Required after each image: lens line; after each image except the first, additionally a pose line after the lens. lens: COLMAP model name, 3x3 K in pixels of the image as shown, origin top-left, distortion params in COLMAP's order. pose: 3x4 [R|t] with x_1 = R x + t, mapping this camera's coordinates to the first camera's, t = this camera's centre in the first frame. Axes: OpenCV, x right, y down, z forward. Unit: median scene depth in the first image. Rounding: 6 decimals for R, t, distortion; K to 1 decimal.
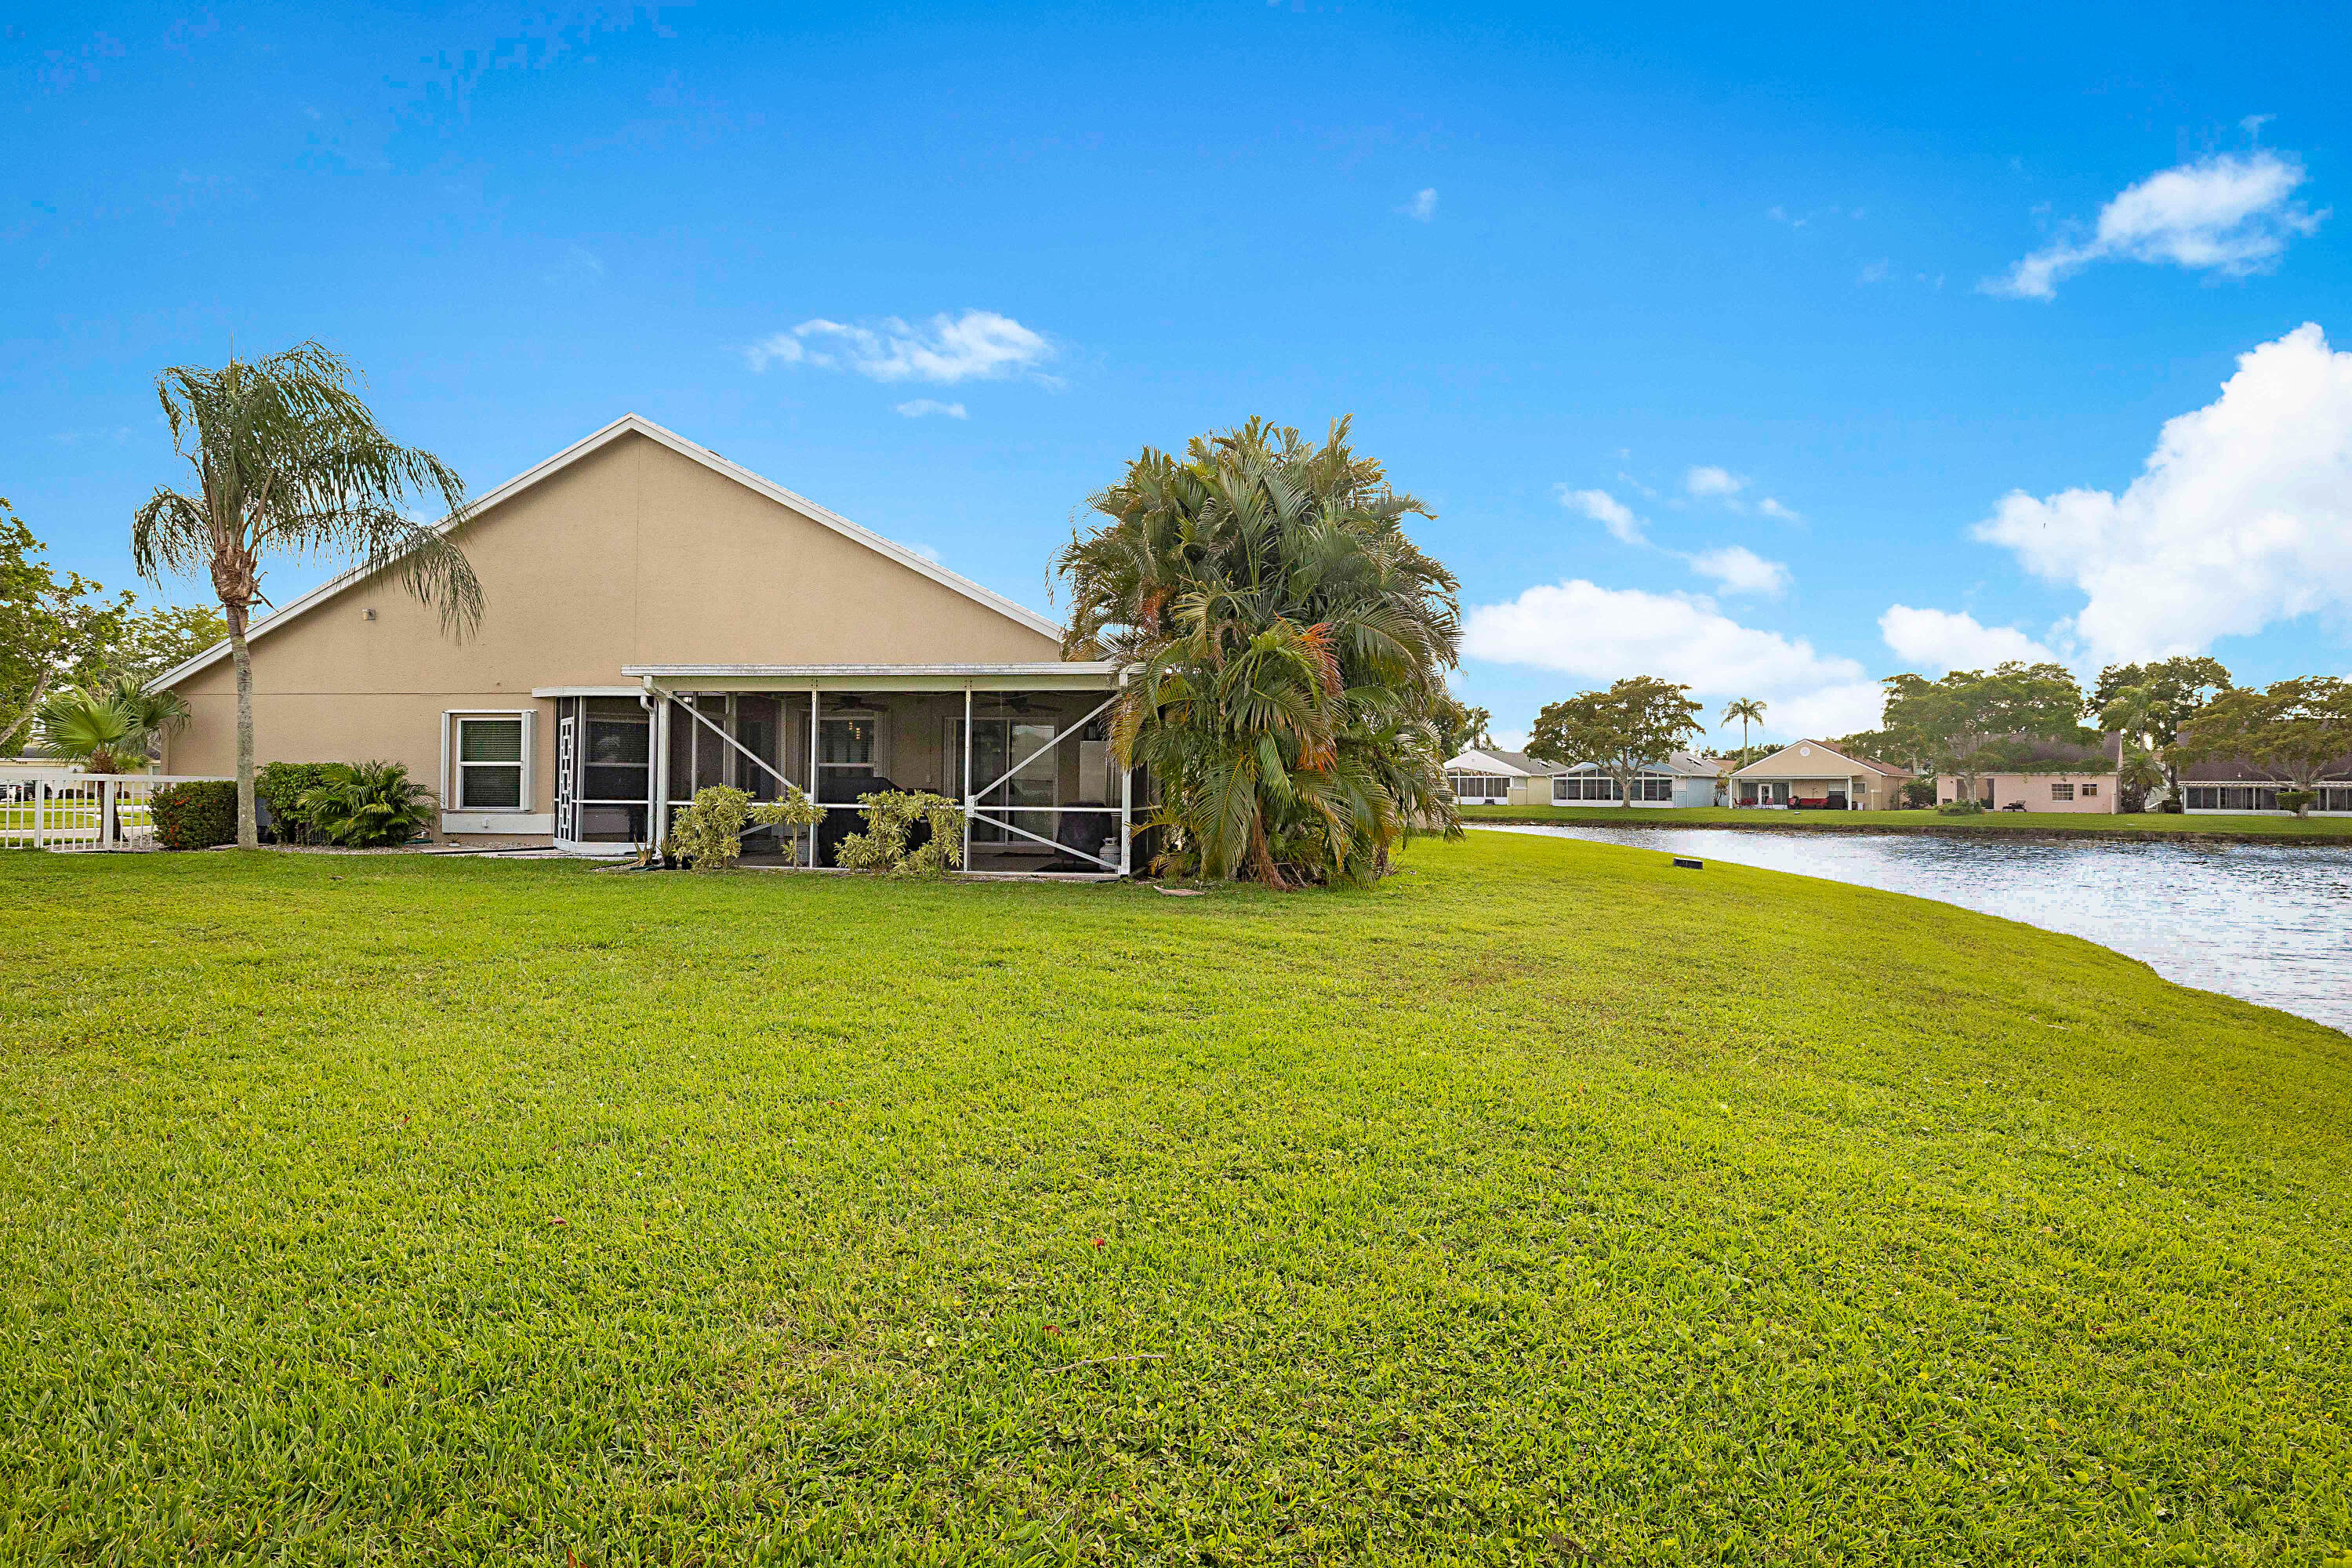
lens RADIAL K [[1207.0, 0, 1170.3], [0, 1207.0, 788.5], [0, 0, 1]] dist [0.000284, -0.000647]
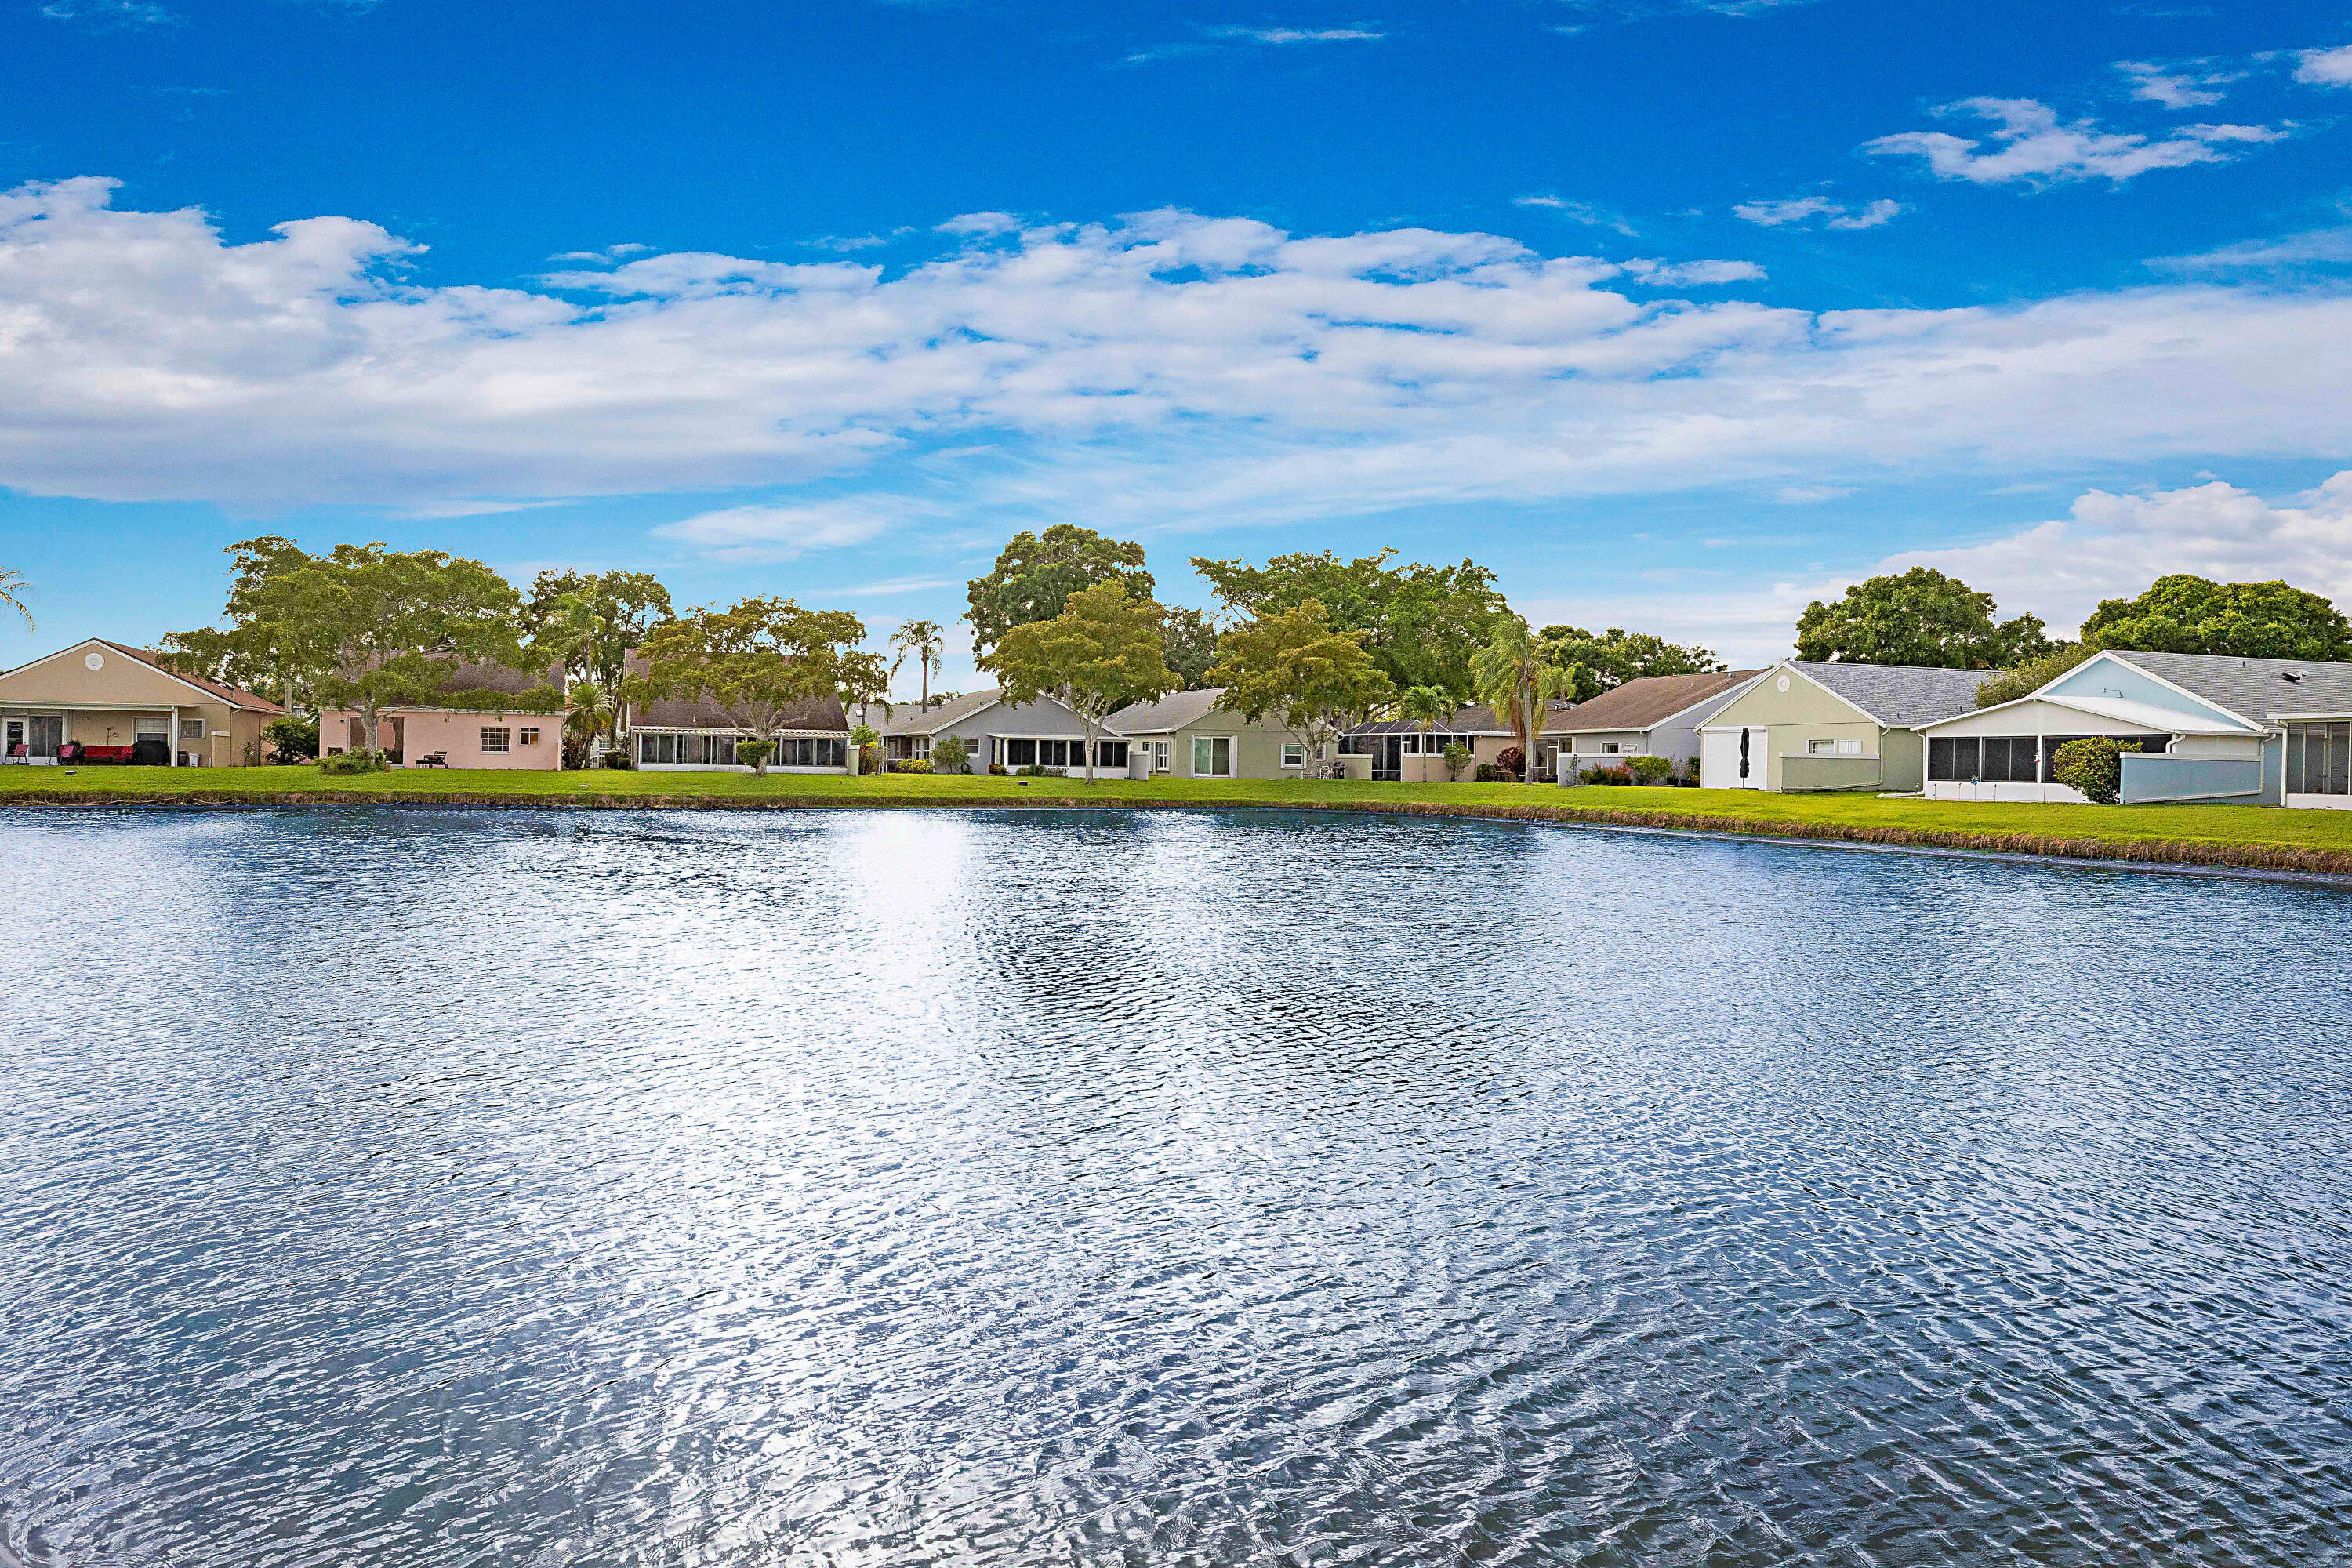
lens RADIAL K [[1604.4, 0, 1171.9], [0, 1604.4, 782.7], [0, 0, 1]] dist [-0.010495, -0.002871]
pose [[0.496052, -0.011072, 0.868222, 0.143705], [-0.012757, 0.999718, 0.020038, 0.004419], [-0.868199, -0.021016, 0.495770, 0.219554]]
